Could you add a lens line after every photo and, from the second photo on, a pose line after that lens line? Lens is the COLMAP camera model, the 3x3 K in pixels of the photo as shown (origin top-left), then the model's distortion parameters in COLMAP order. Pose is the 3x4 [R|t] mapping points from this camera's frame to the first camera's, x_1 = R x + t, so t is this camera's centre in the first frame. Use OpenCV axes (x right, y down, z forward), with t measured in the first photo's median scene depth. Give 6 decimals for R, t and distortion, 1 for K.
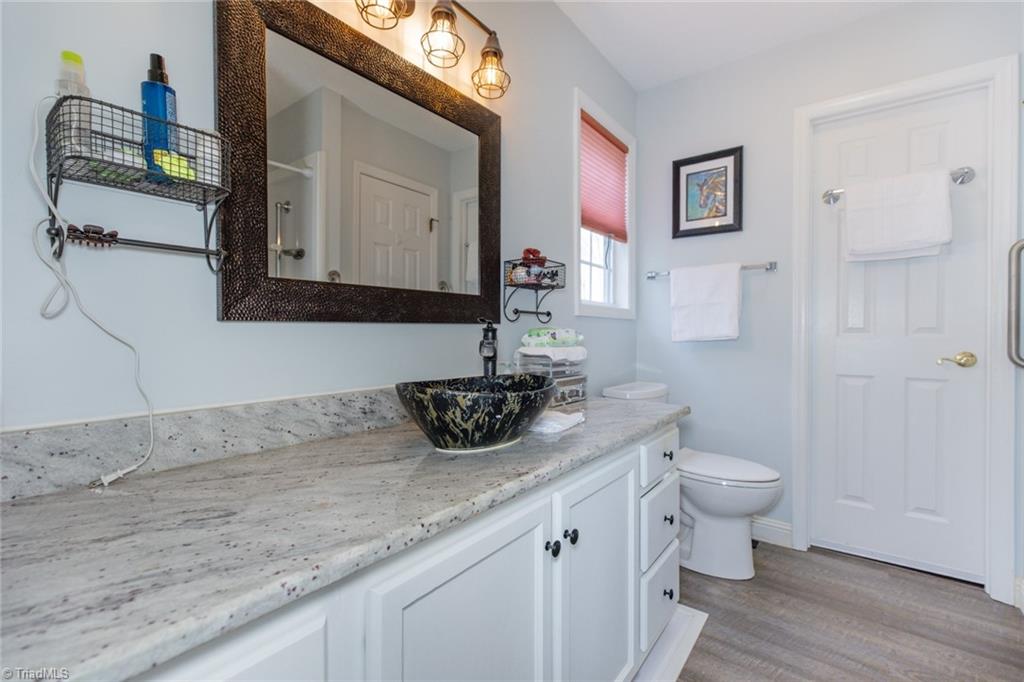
lens RADIAL K [[457.0, 0, 514.6], [0, 457.0, 336.0], [0, 0, 1]] dist [0.002252, 0.000111]
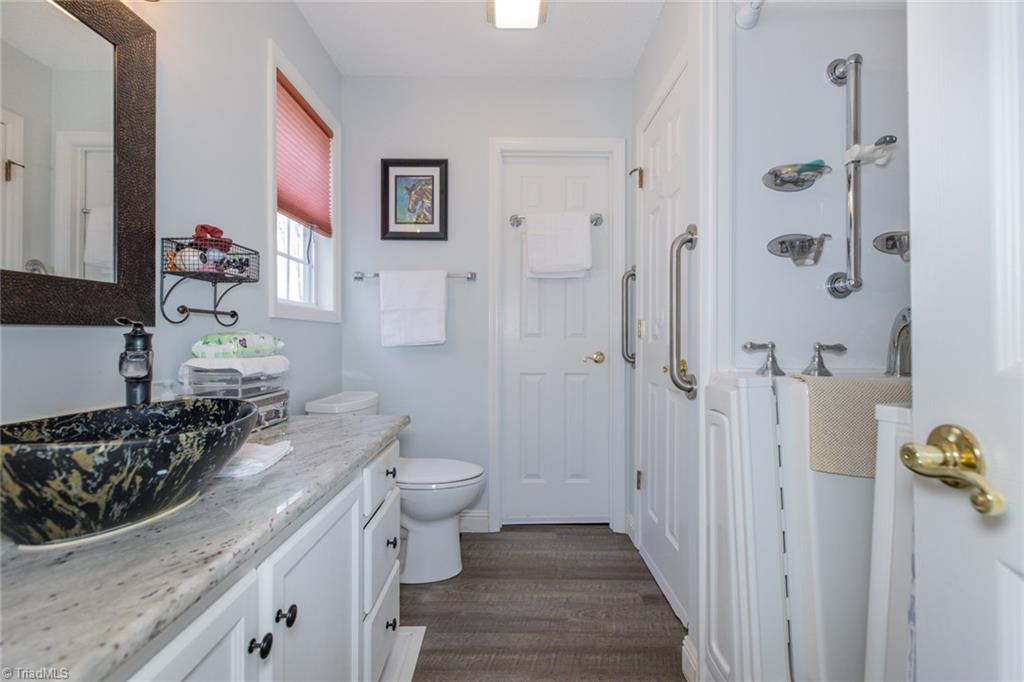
lens RADIAL K [[457.0, 0, 518.7], [0, 457.0, 335.0], [0, 0, 1]] dist [0.002252, 0.000111]
pose [[0.791074, 0.000993, 0.611719, -0.017576], [0.005467, 0.999947, -0.008693, -0.004352], [-0.611696, 0.010221, 0.791027, 0.099463]]
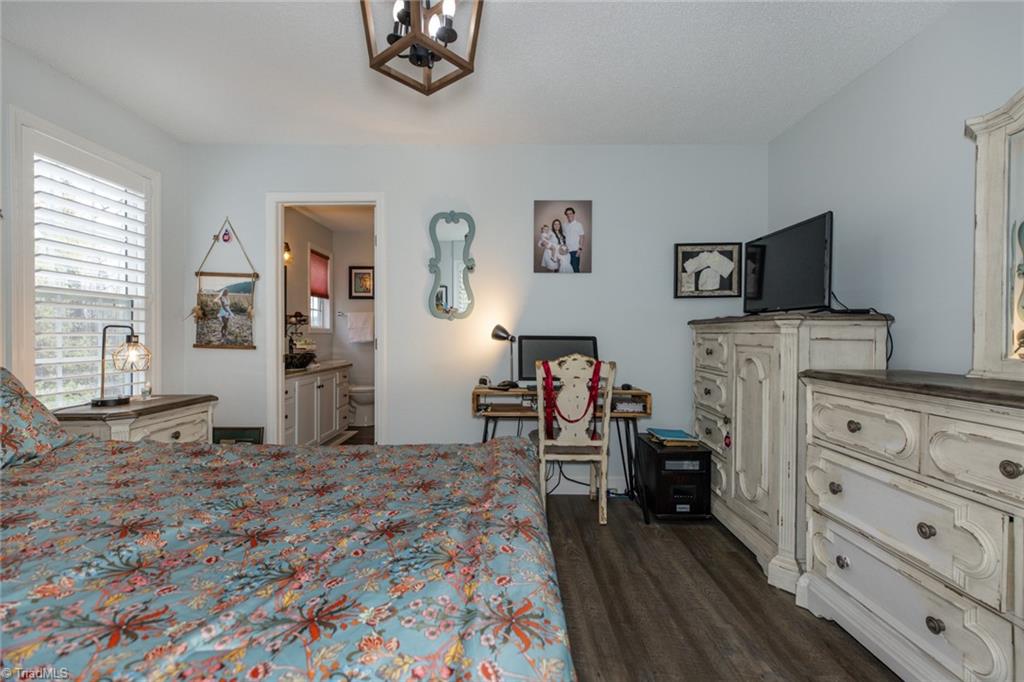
lens RADIAL K [[457.0, 0, 507.1], [0, 457.0, 336.8], [0, 0, 1]] dist [0.002252, 0.000111]
pose [[0.798965, -0.001775, 0.601374, -0.601623], [0.000638, 0.999998, 0.002104, -0.032912], [-0.601377, -0.001297, 0.798965, -1.965779]]
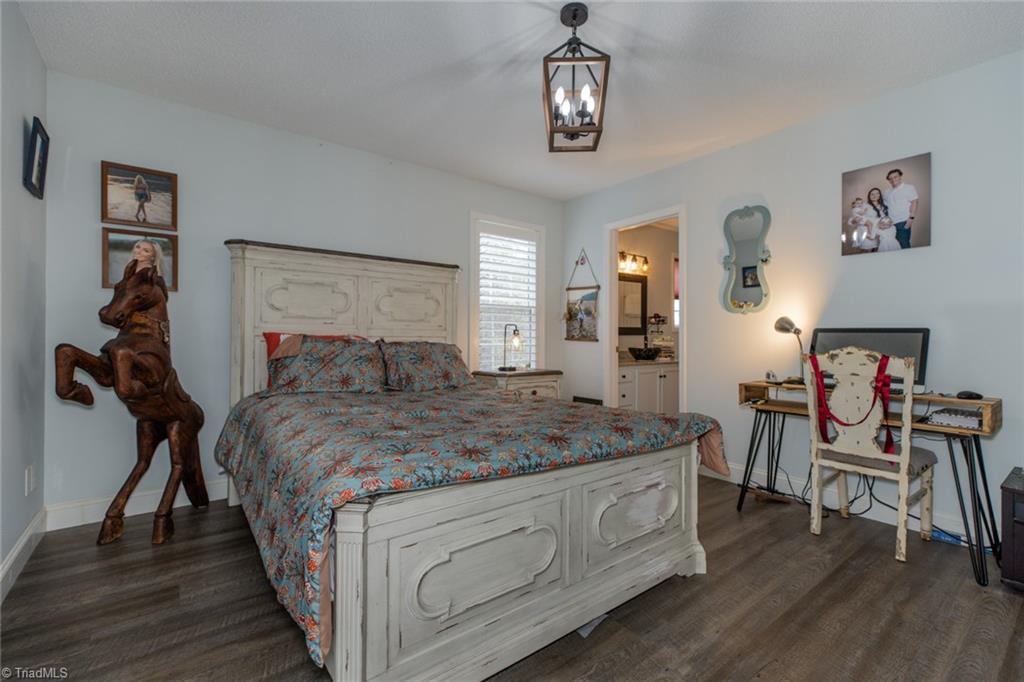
lens RADIAL K [[457.0, 0, 513.9], [0, 457.0, 336.7], [0, 0, 1]] dist [0.002252, 0.000111]
pose [[0.966469, 0.004029, -0.256753, -0.106648], [-0.005860, 0.999963, -0.006365, 0.012172], [0.256718, 0.007656, 0.966456, -2.401625]]
